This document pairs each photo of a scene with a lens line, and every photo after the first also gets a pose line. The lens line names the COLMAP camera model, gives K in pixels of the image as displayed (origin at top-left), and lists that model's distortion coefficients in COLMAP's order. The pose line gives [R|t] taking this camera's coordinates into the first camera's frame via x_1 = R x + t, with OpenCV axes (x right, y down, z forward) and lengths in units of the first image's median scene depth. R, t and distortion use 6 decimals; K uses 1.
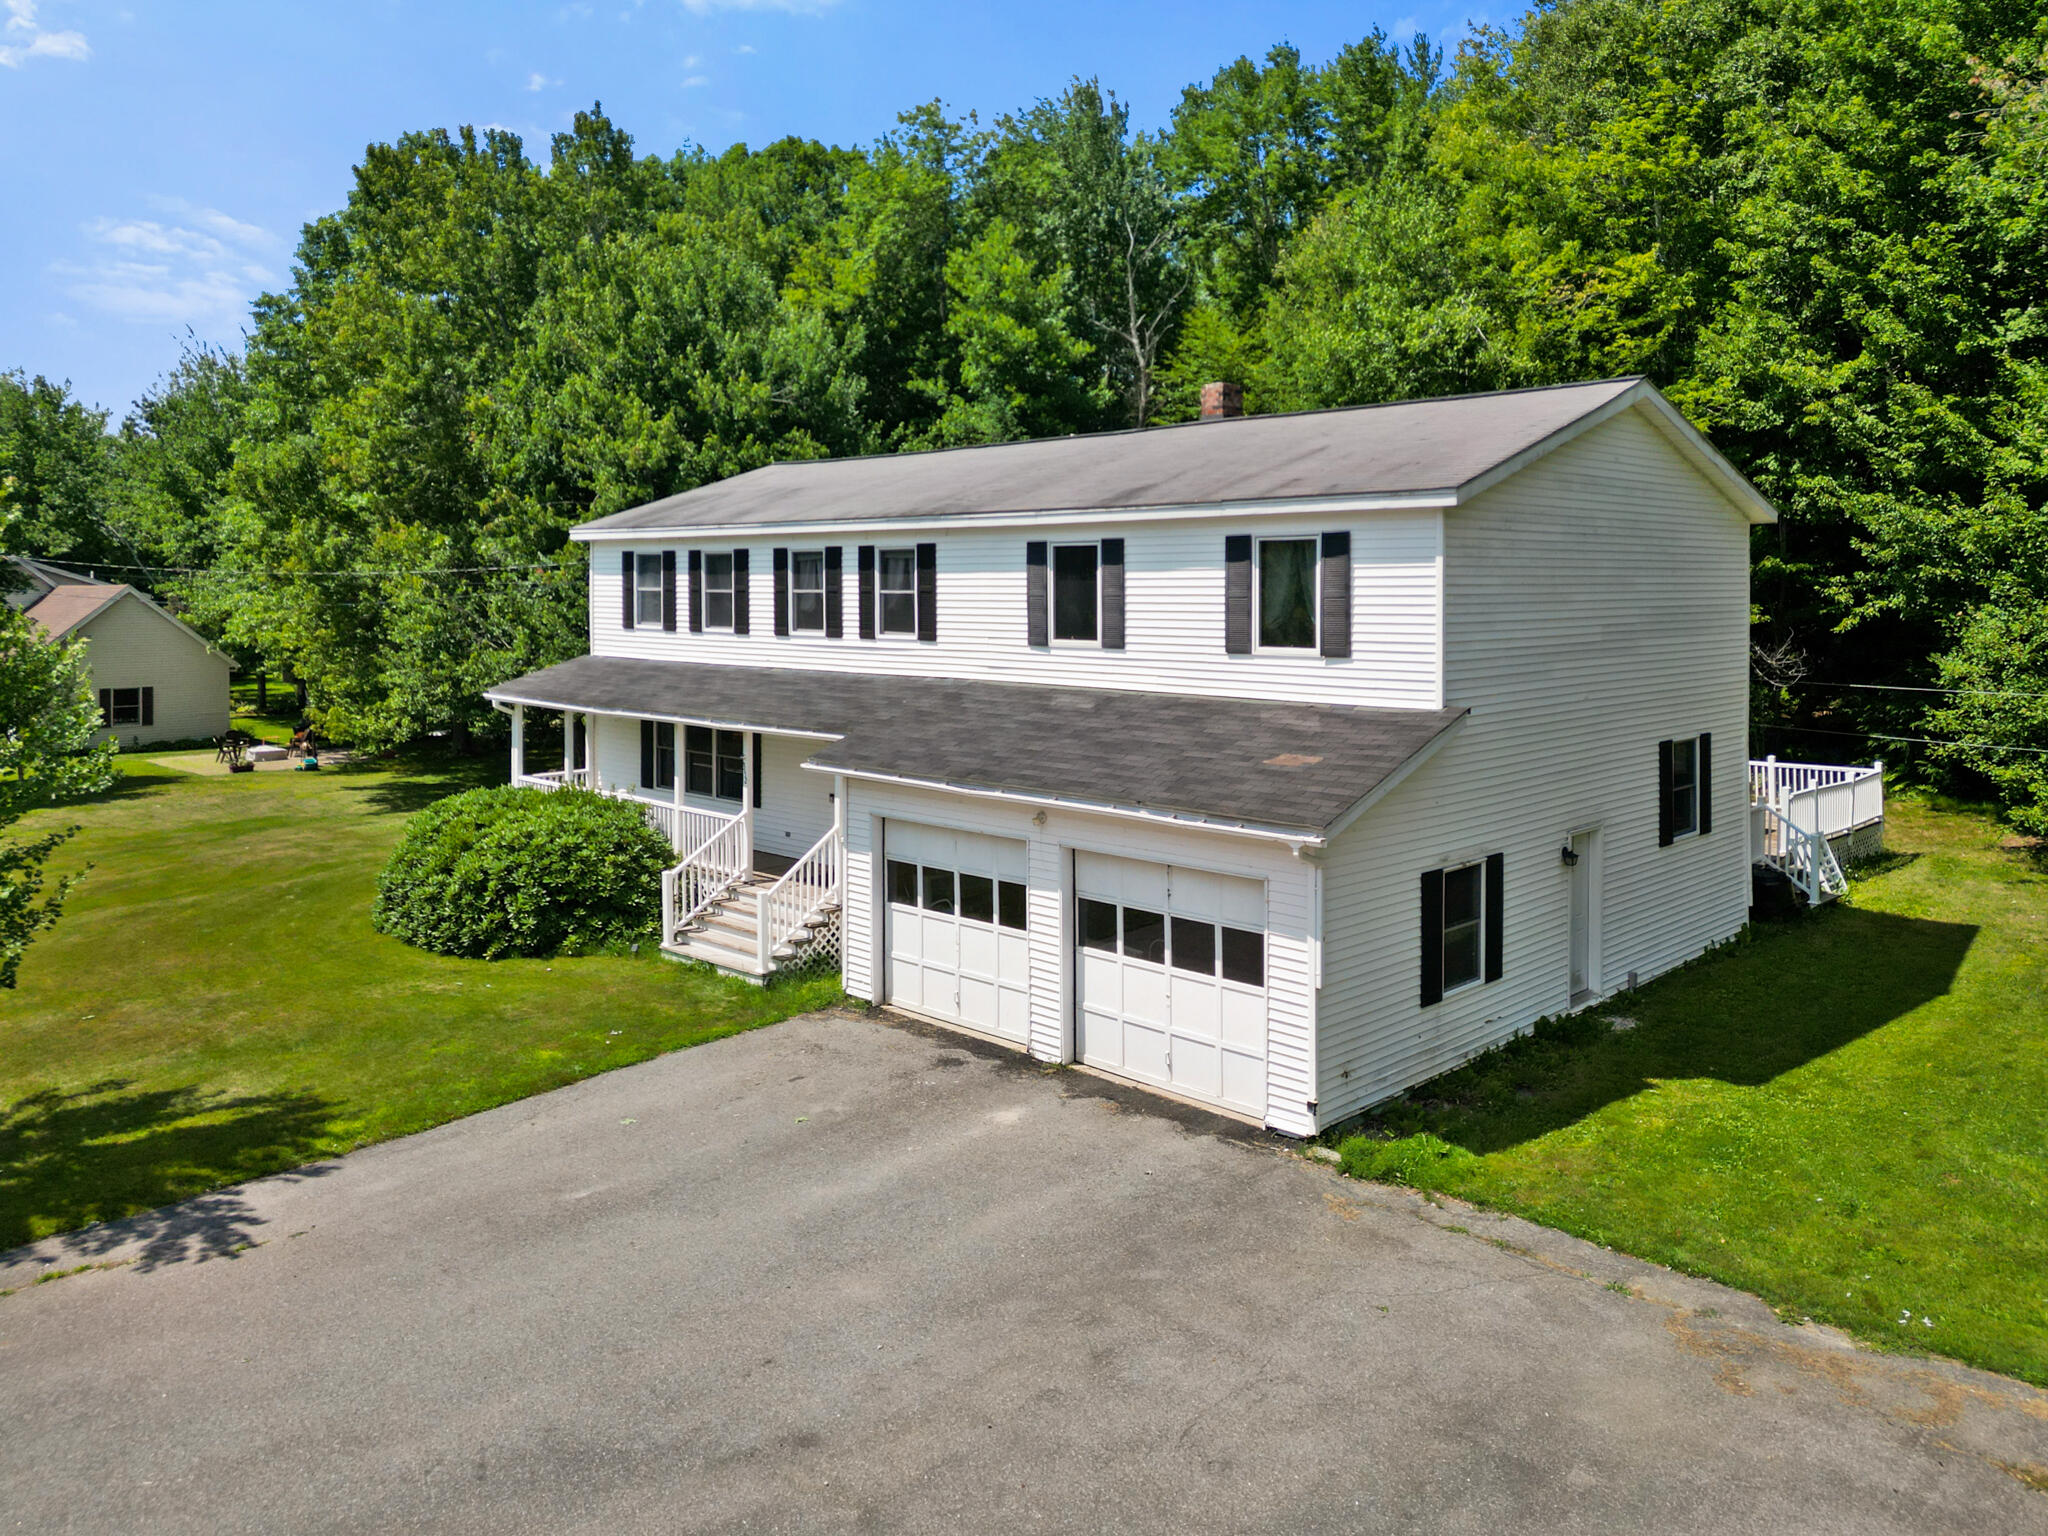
lens RADIAL K [[1445.6, 0, 1075.0], [0, 1445.6, 595.8], [0, 0, 1]] dist [0.010594, -0.002072]
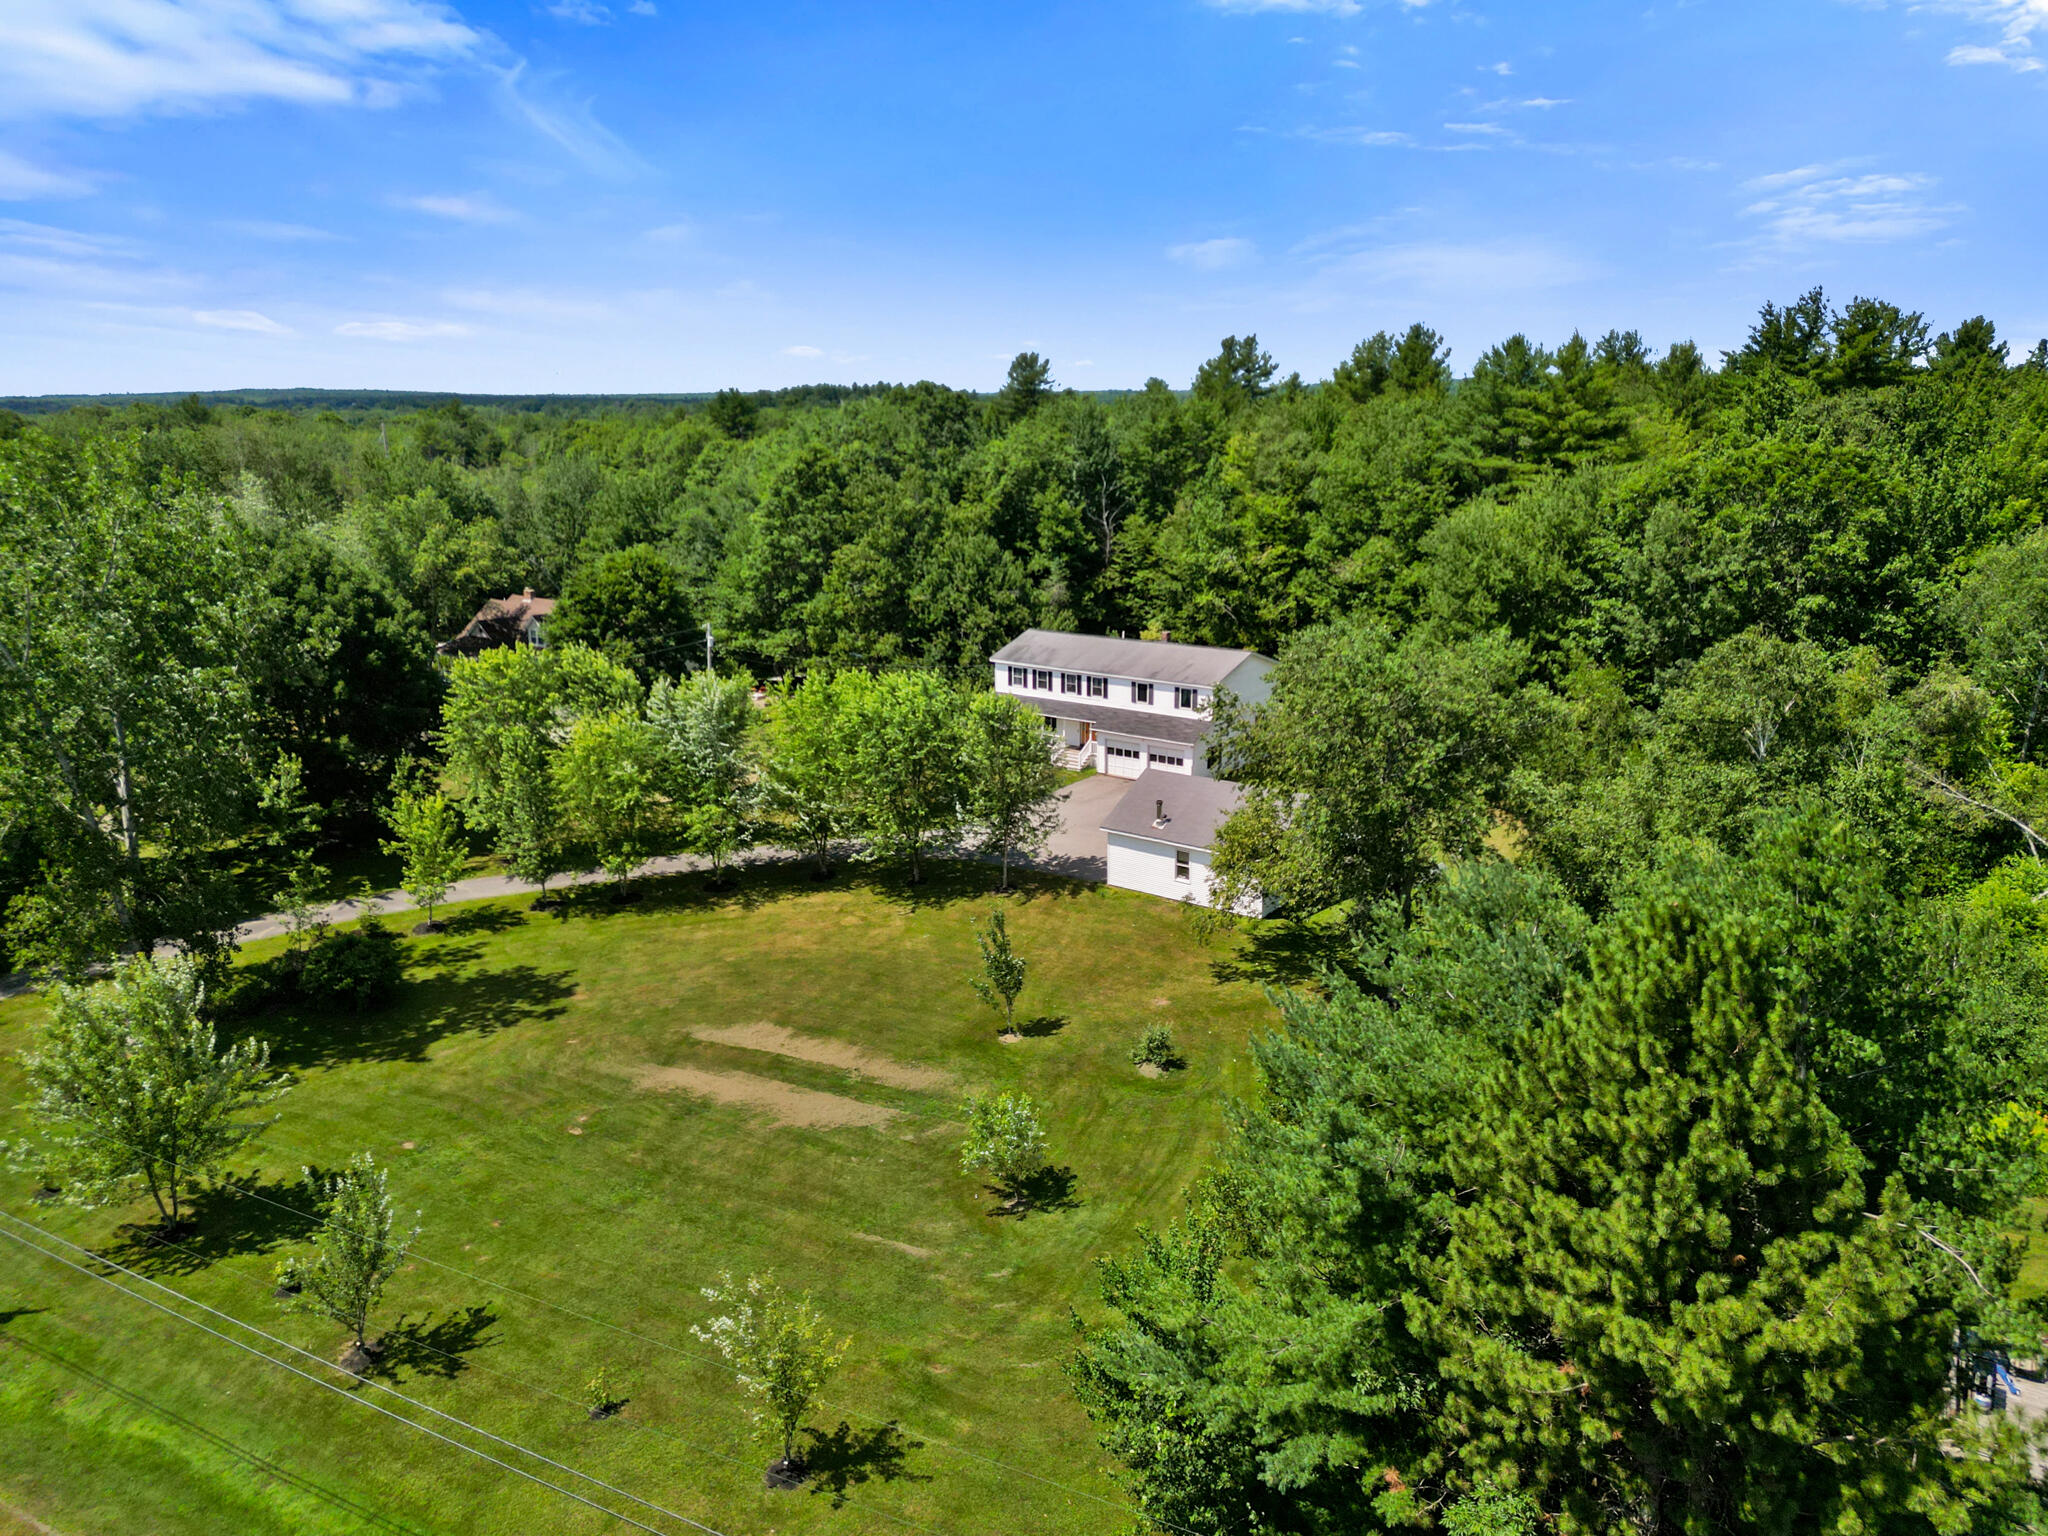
lens RADIAL K [[1445.6, 0, 1021.7], [0, 1445.6, 768.4], [0, 0, 1]] dist [0.010594, -0.002072]
pose [[0.996484, -0.025043, 0.079950, -0.796624], [0.005958, 0.973046, 0.230536, -0.875860], [-0.083568, -0.229249, 0.969774, -3.752774]]
